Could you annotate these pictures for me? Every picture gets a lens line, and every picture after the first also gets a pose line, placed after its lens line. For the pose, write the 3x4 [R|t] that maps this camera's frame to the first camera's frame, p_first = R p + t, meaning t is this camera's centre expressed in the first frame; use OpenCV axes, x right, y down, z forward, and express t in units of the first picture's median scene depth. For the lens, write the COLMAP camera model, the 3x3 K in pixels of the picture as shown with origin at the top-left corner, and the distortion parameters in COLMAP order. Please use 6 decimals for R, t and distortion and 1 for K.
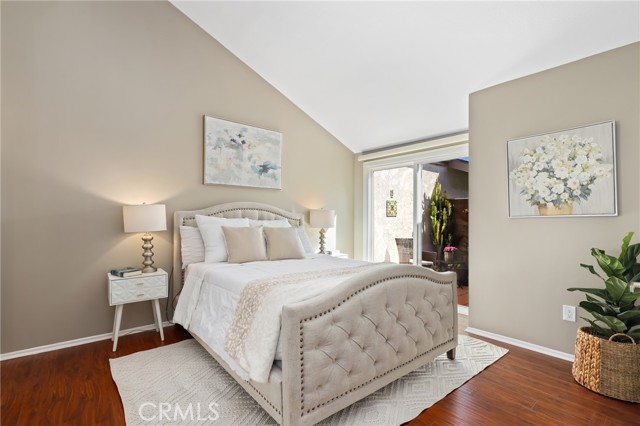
lens RADIAL K [[292.0, 0, 318.4], [0, 292.0, 217.0], [0, 0, 1]] dist [-0.002312, -0.000435]
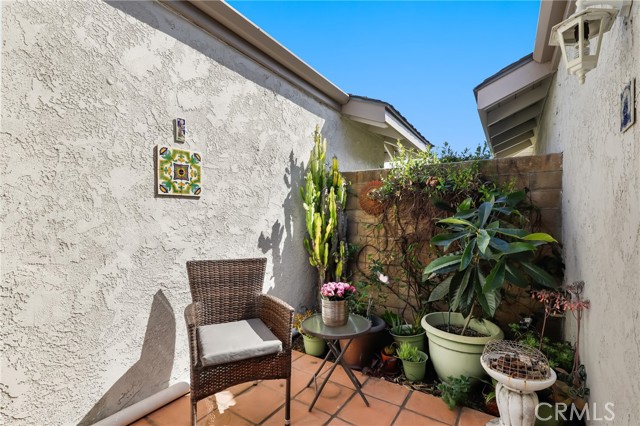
lens RADIAL K [[292.0, 0, 320.1], [0, 292.0, 213.6], [0, 0, 1]] dist [-0.002312, -0.000435]
pose [[0.952421, 0.009909, 0.304624, 0.270323], [-0.007447, 0.999930, -0.009242, 0.016799], [-0.304694, 0.006534, 0.952428, 0.556566]]
